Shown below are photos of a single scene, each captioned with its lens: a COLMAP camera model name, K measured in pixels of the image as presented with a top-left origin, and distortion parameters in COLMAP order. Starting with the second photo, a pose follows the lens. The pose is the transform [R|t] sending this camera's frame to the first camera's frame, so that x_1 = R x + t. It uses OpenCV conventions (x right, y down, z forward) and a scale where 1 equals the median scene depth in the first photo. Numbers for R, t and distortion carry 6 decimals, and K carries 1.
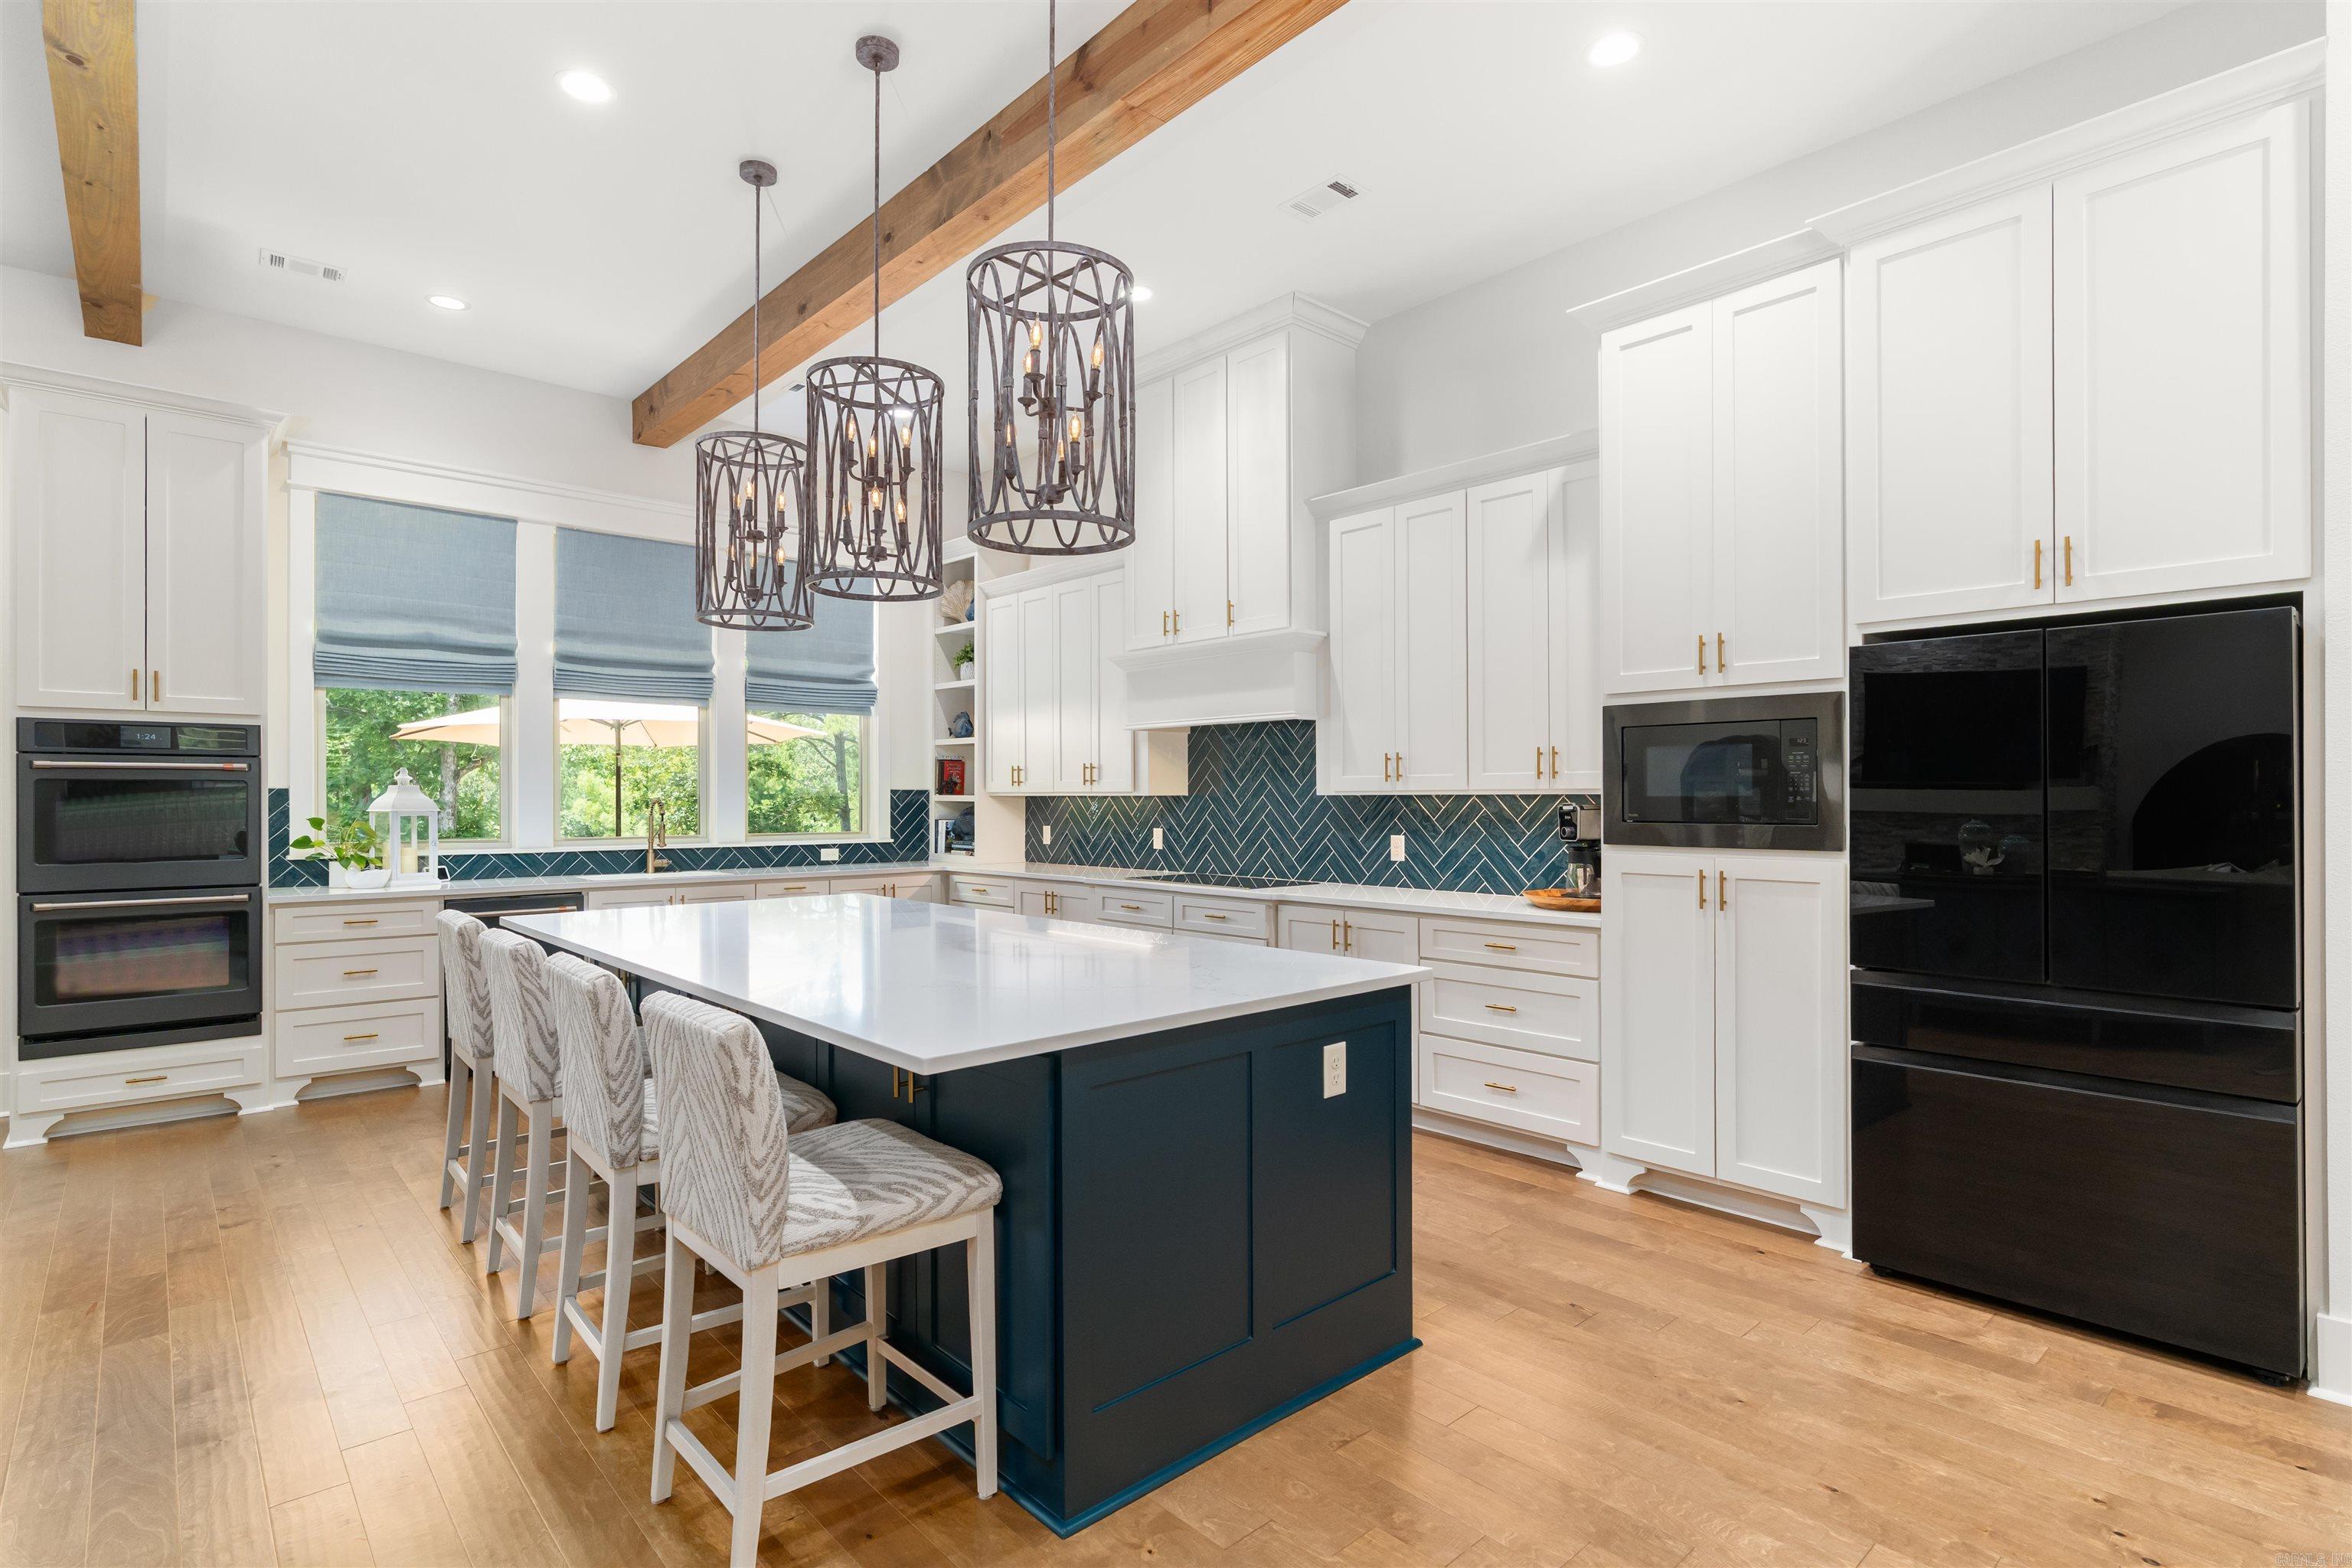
lens RADIAL K [[1160.3, 0, 1178.3], [0, 1160.3, 784.8], [0, 0, 1]] dist [-0.001238, 0.000128]
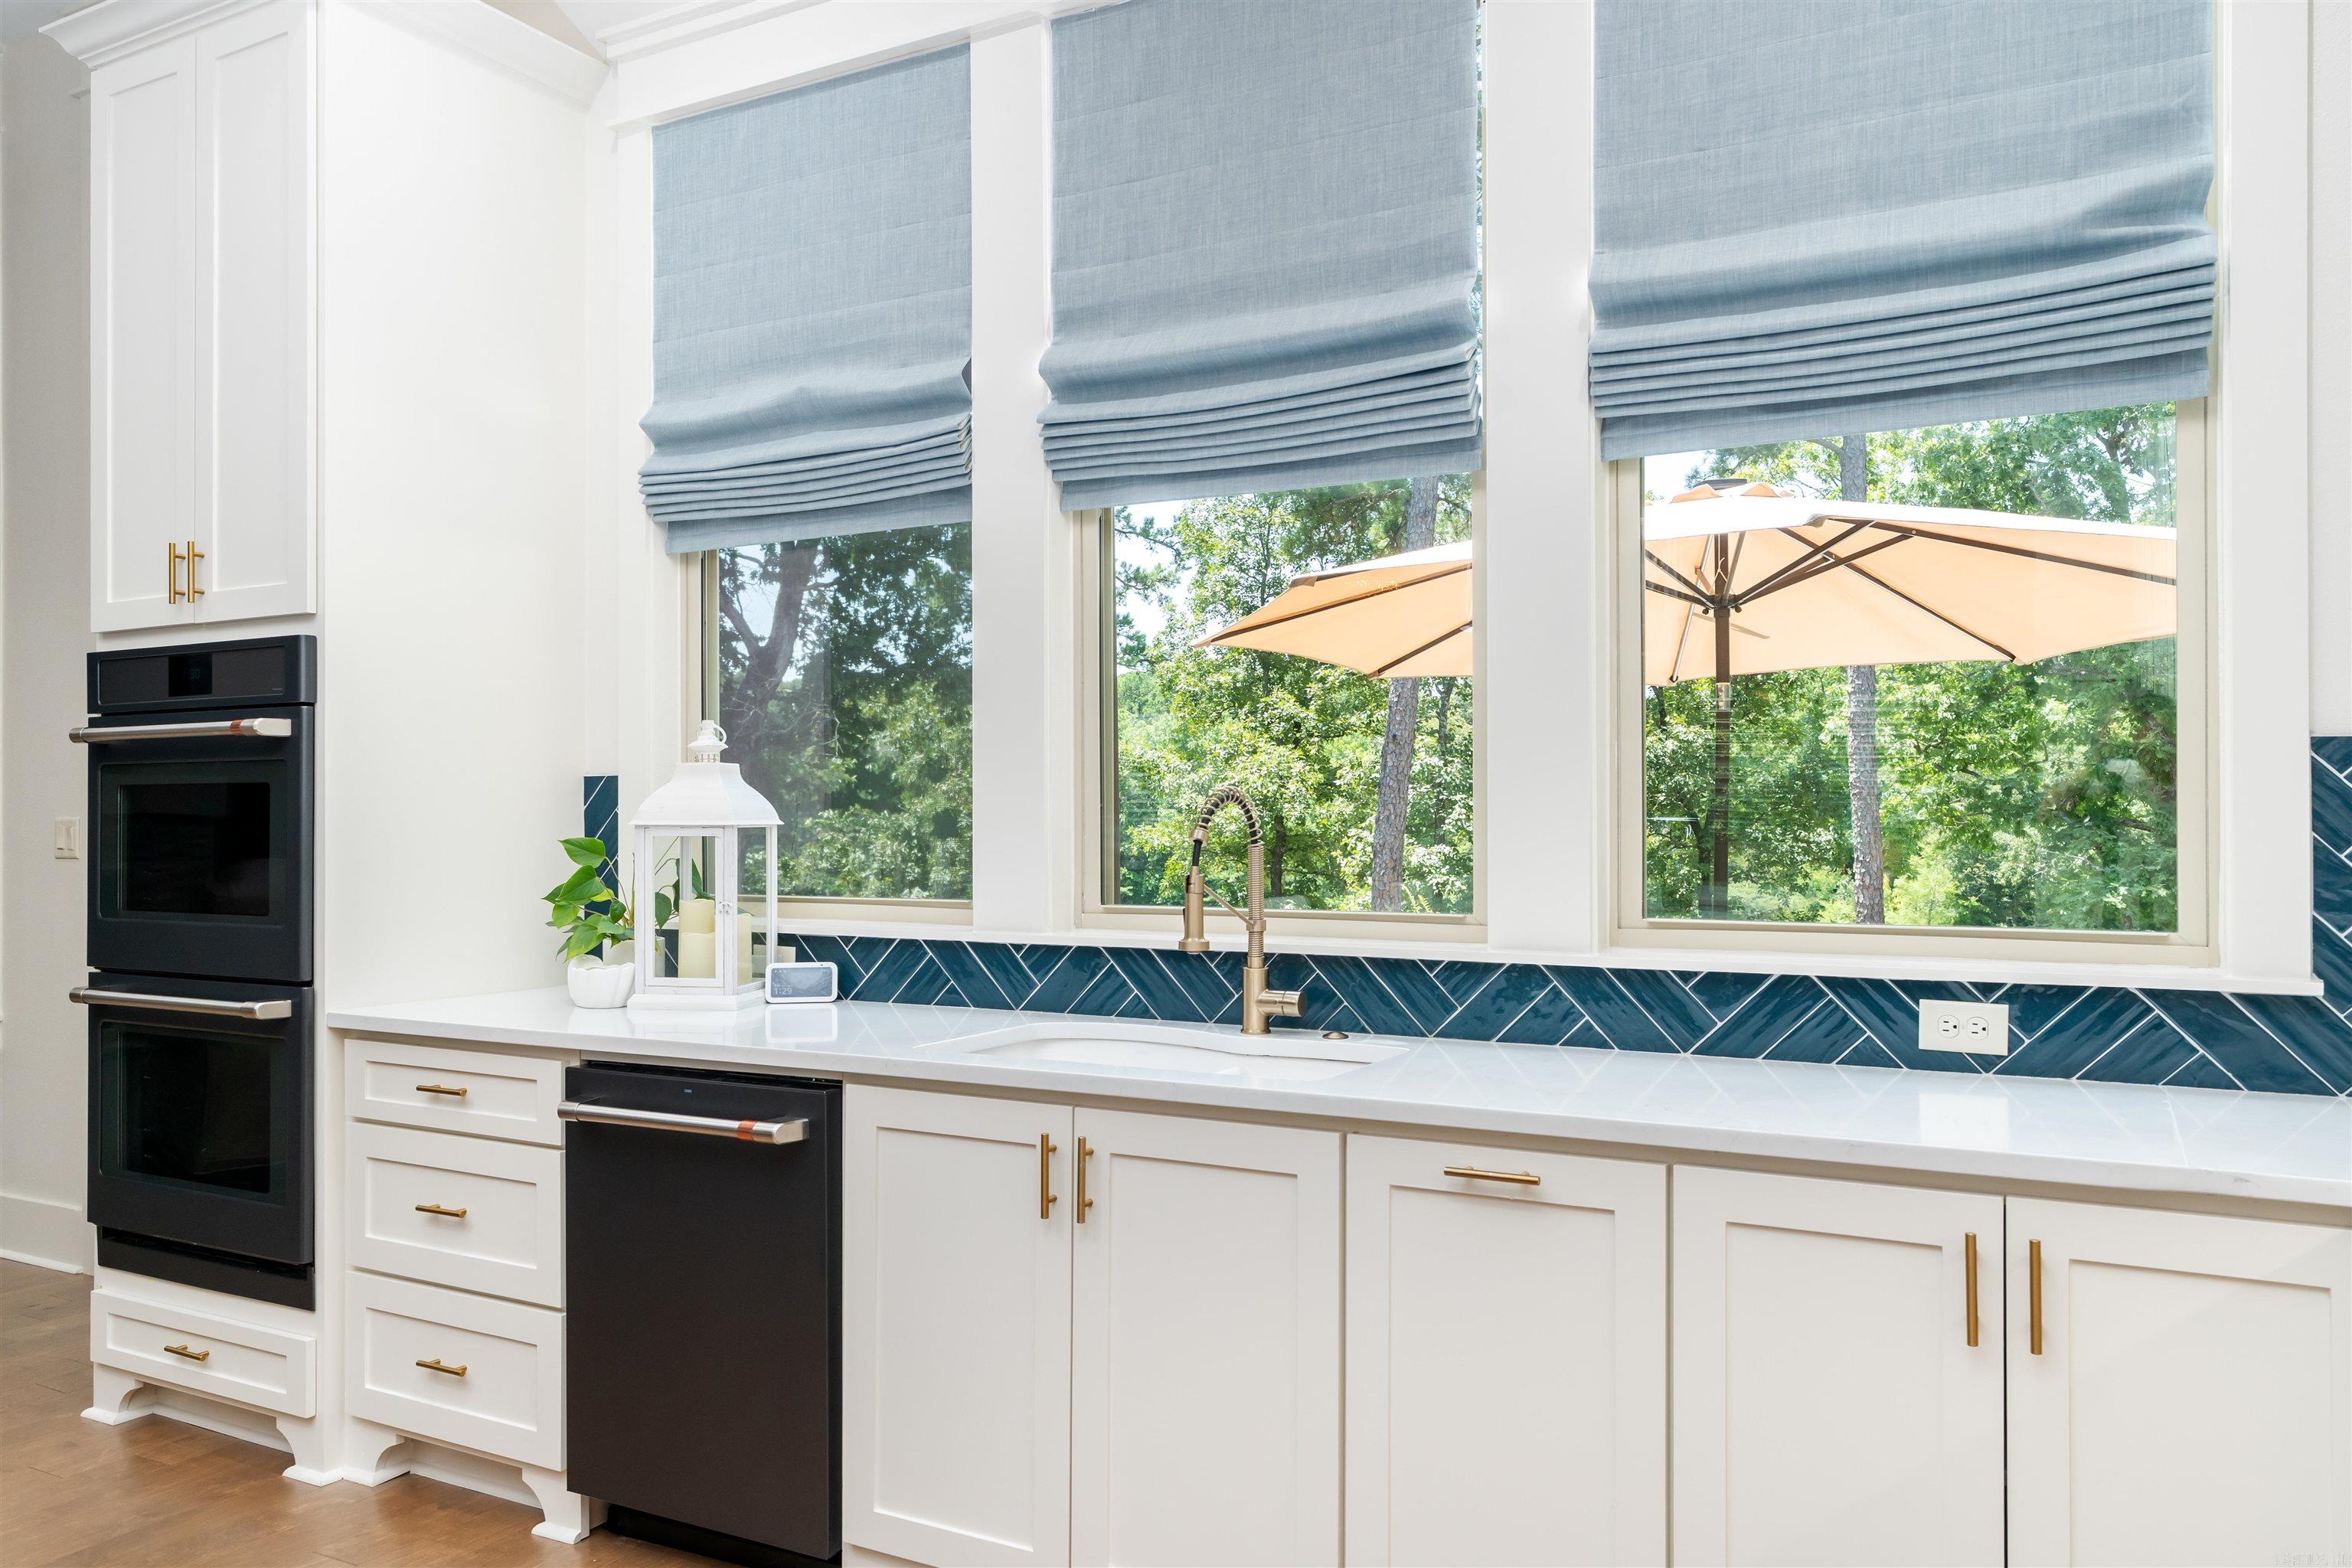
lens RADIAL K [[1694.0, 0, 1174.4], [0, 1694.0, 793.9], [0, 0, 1]] dist [0.005541, 0.001809]
pose [[0.314243, -0.015959, -0.949208, -0.036375], [0.012501, 0.999842, -0.012672, 0.019024], [0.949260, -0.007884, 0.314393, 0.856586]]
